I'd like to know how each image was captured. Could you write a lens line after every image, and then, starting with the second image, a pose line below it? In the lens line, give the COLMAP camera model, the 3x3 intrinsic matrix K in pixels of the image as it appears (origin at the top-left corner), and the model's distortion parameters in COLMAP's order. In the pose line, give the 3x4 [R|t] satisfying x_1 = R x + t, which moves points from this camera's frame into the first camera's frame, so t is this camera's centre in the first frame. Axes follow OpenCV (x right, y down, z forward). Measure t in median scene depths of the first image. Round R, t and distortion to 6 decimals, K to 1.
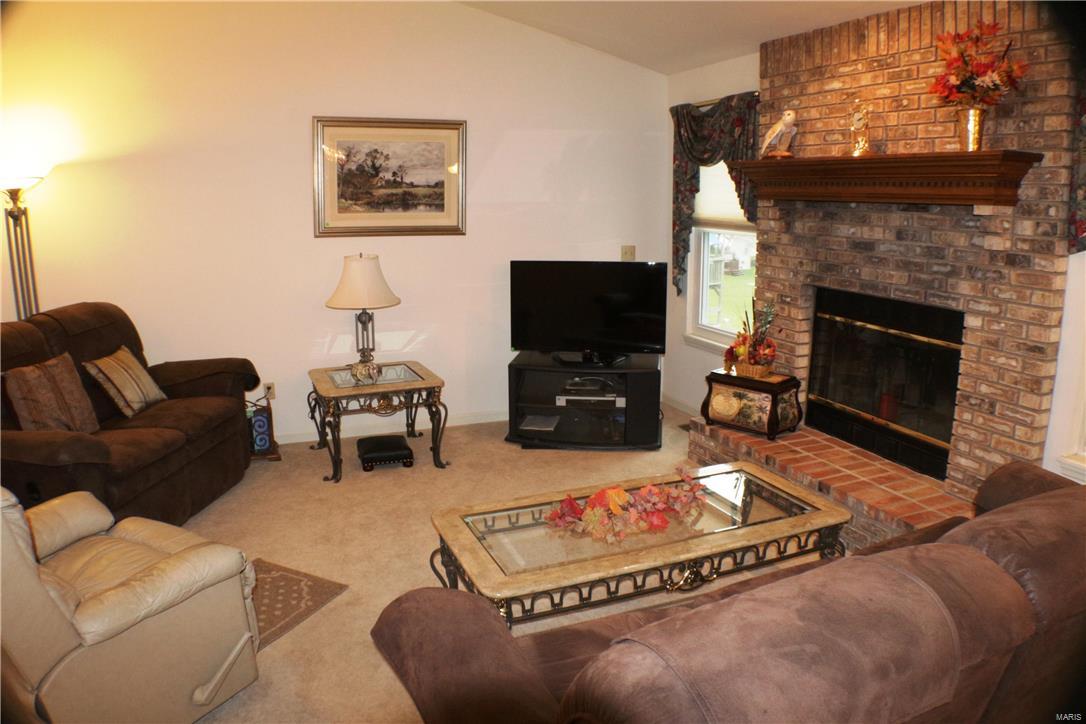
lens RADIAL K [[759.6, 0, 543.0], [0, 759.6, 362.0], [0, 0, 1]] dist [-0.214132, 0.058787]
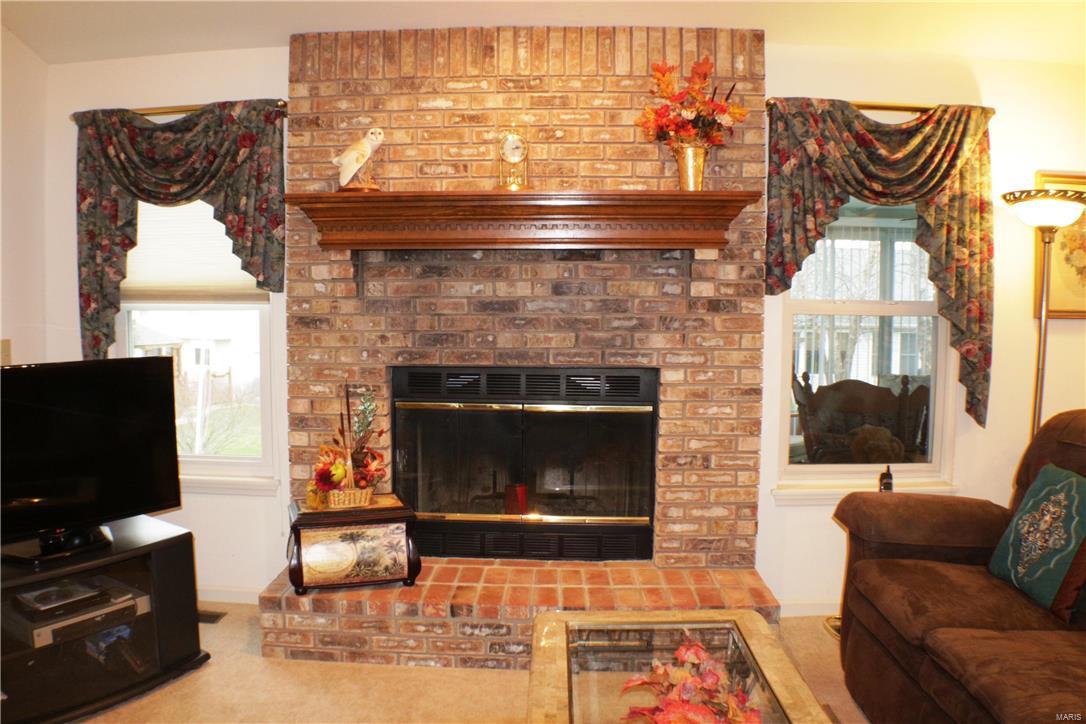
lens RADIAL K [[810.6, 0, 543.0], [0, 810.6, 362.0], [0, 0, 1]] dist [-0.228567, 0.089506]
pose [[0.393085, -0.060199, 0.917529, -0.393477], [0.187818, 0.982073, -0.016031, -0.083268], [-0.900116, 0.178630, 0.397345, 0.670764]]
